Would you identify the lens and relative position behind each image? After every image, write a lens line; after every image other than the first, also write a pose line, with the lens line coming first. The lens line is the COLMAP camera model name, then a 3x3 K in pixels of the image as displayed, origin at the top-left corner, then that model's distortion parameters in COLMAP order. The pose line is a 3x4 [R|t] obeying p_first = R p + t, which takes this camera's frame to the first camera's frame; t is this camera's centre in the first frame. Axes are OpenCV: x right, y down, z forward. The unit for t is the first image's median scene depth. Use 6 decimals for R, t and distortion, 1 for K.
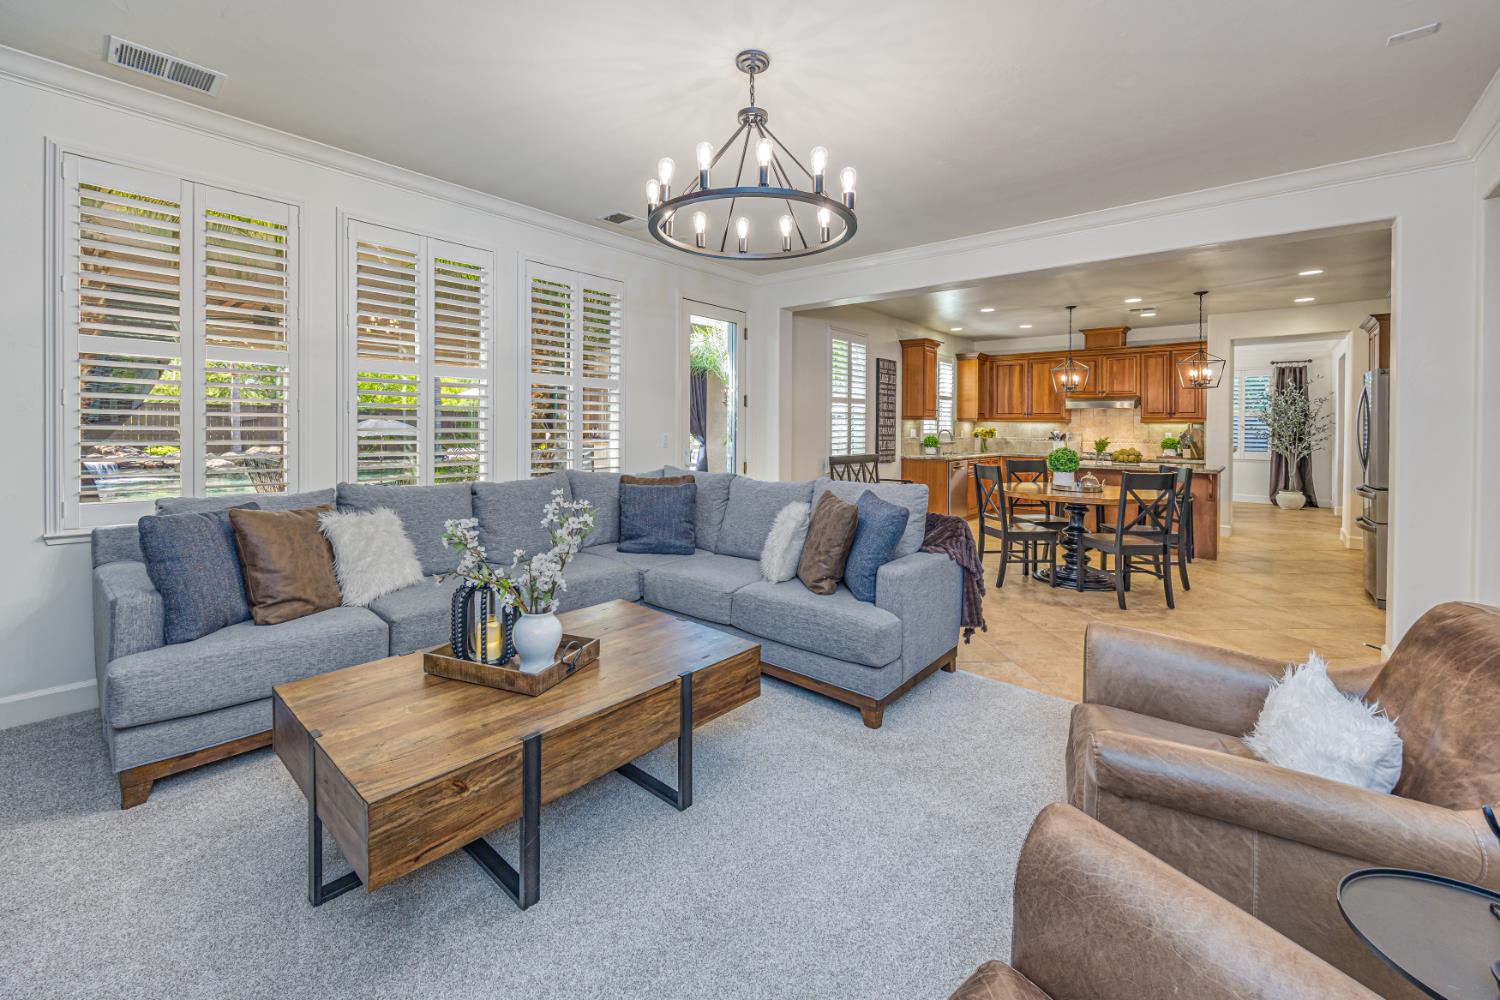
lens RADIAL K [[608.1, 0, 721.1], [0, 608.1, 432.6], [0, 0, 1]] dist [-0.020424, 0.001610]
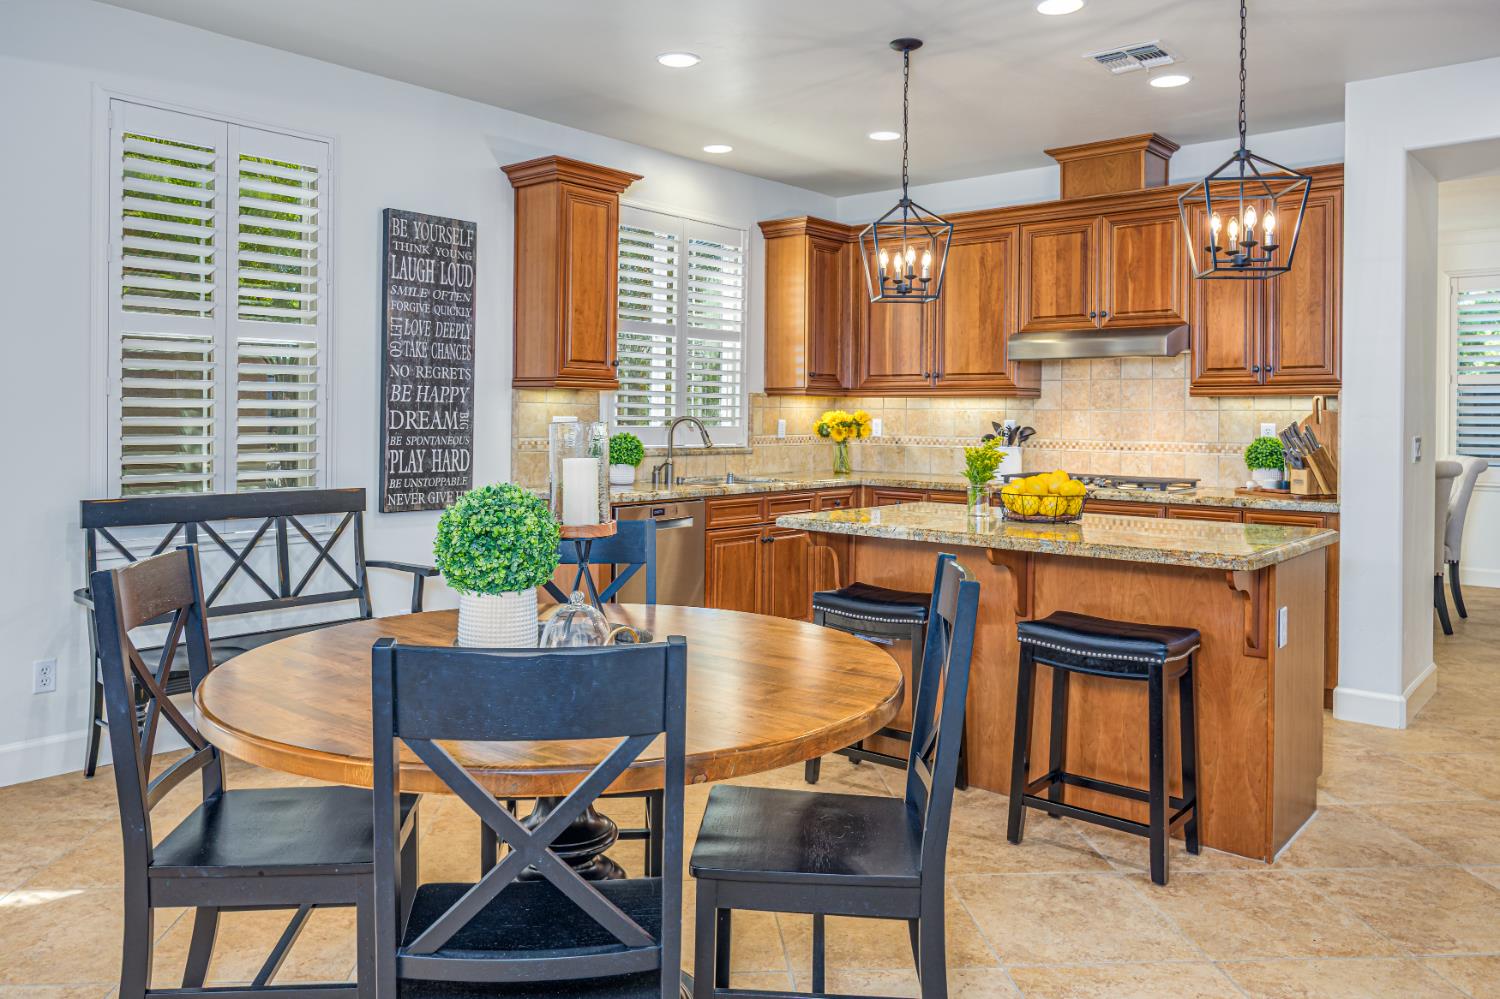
lens RADIAL K [[1085.2, 0, 703.1], [0, 1085.2, 421.4], [0, 0, 1]] dist [-0.021513, 0.009710]
pose [[0.999988, -0.001428, 0.004758, 0.403343], [0.001448, 0.999990, -0.004135, 0.001068], [-0.004752, 0.004142, 0.999980, 0.354355]]
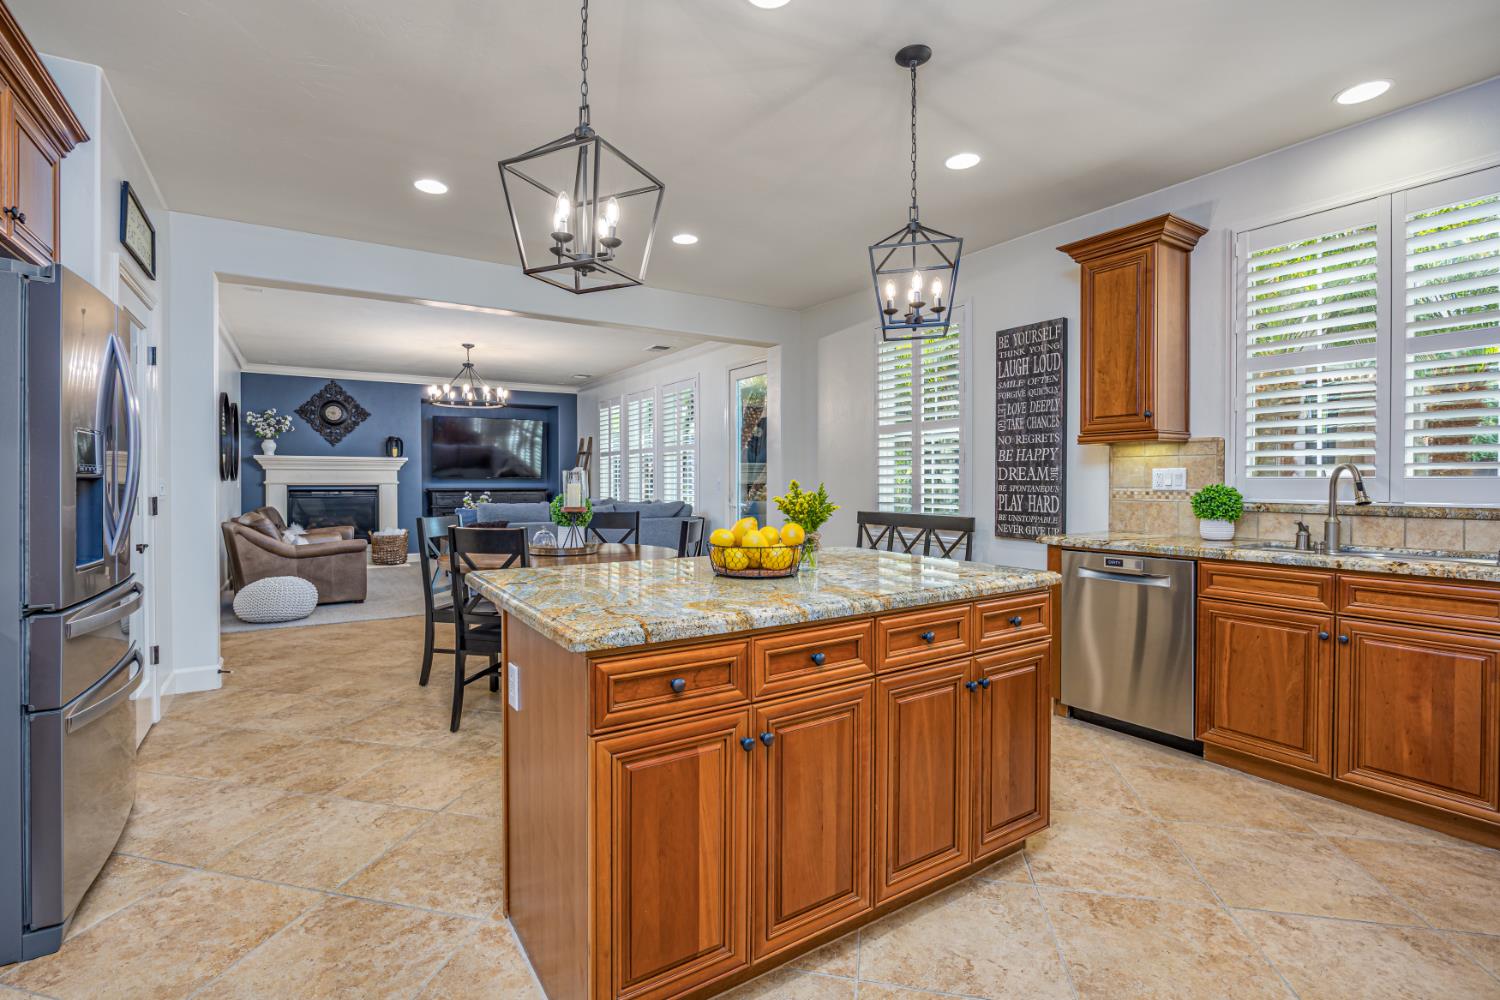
lens RADIAL K [[671.2, 0, 733.3], [0, 671.2, 490.9], [0, 0, 1]] dist [-0.008409, 0.000926]
pose [[-0.257796, 0.004357, -0.966189, 0.803773], [-0.009213, 0.999933, 0.006968, 0.009128], [0.966155, 0.010698, -0.257739, 0.865182]]
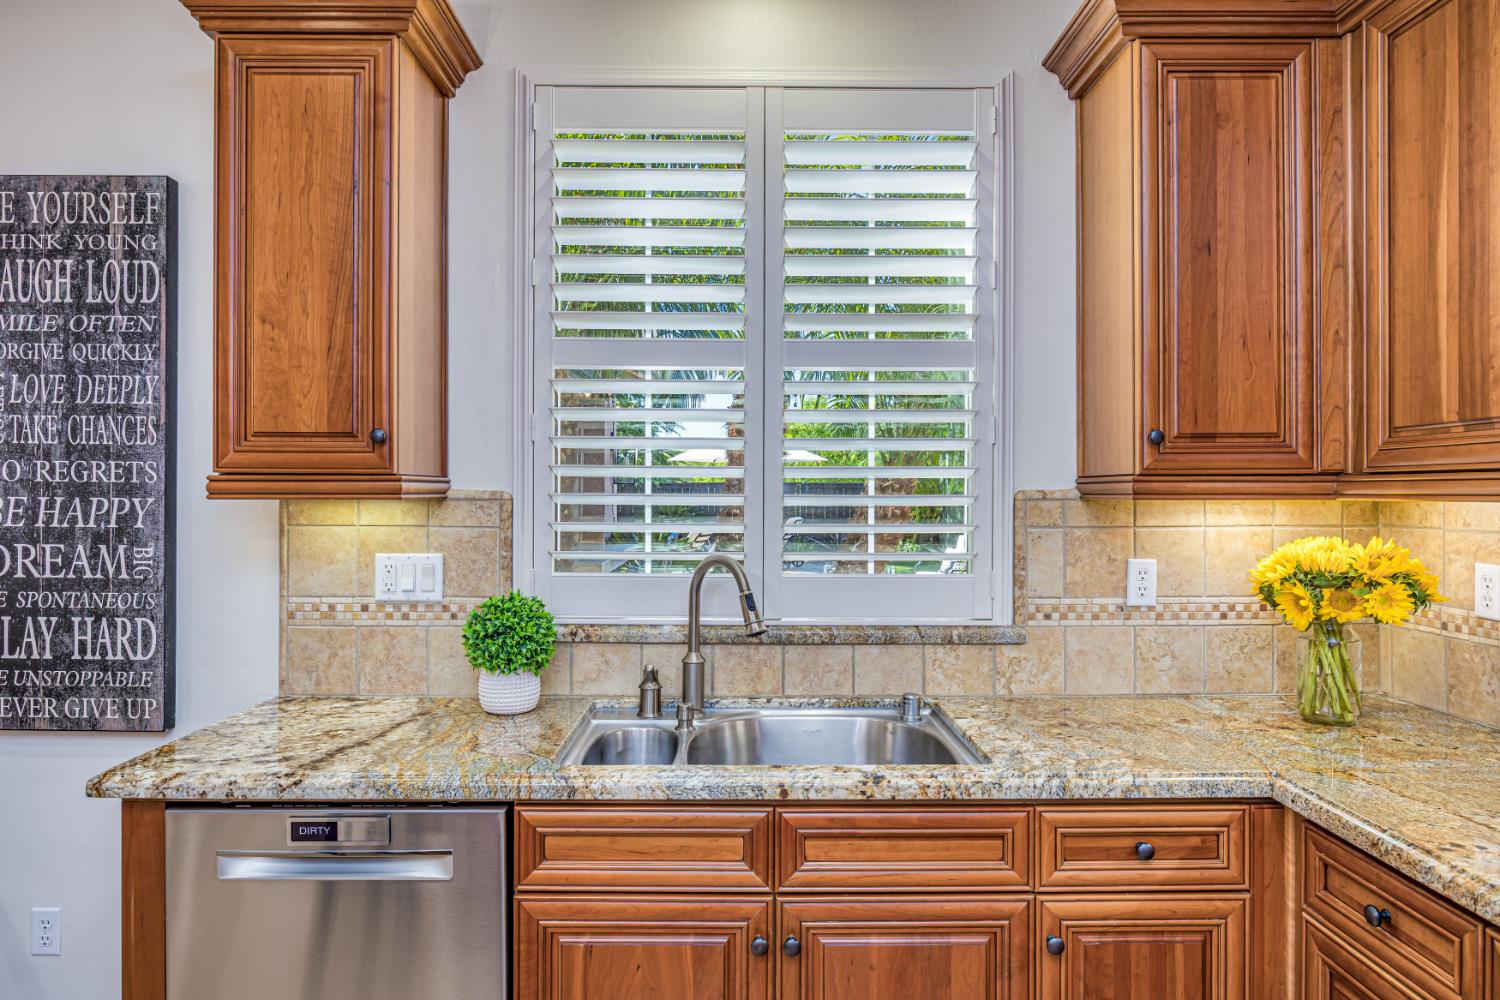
lens RADIAL K [[931.9, 0, 732.7], [0, 931.9, 494.9], [0, 0, 1]] dist [-0.013861, 0.008139]
pose [[0.680586, -0.009712, -0.732604, 0.585721], [-0.001395, 0.999893, -0.014551, -0.018048], [0.732667, 0.010926, 0.680500, 0.906992]]
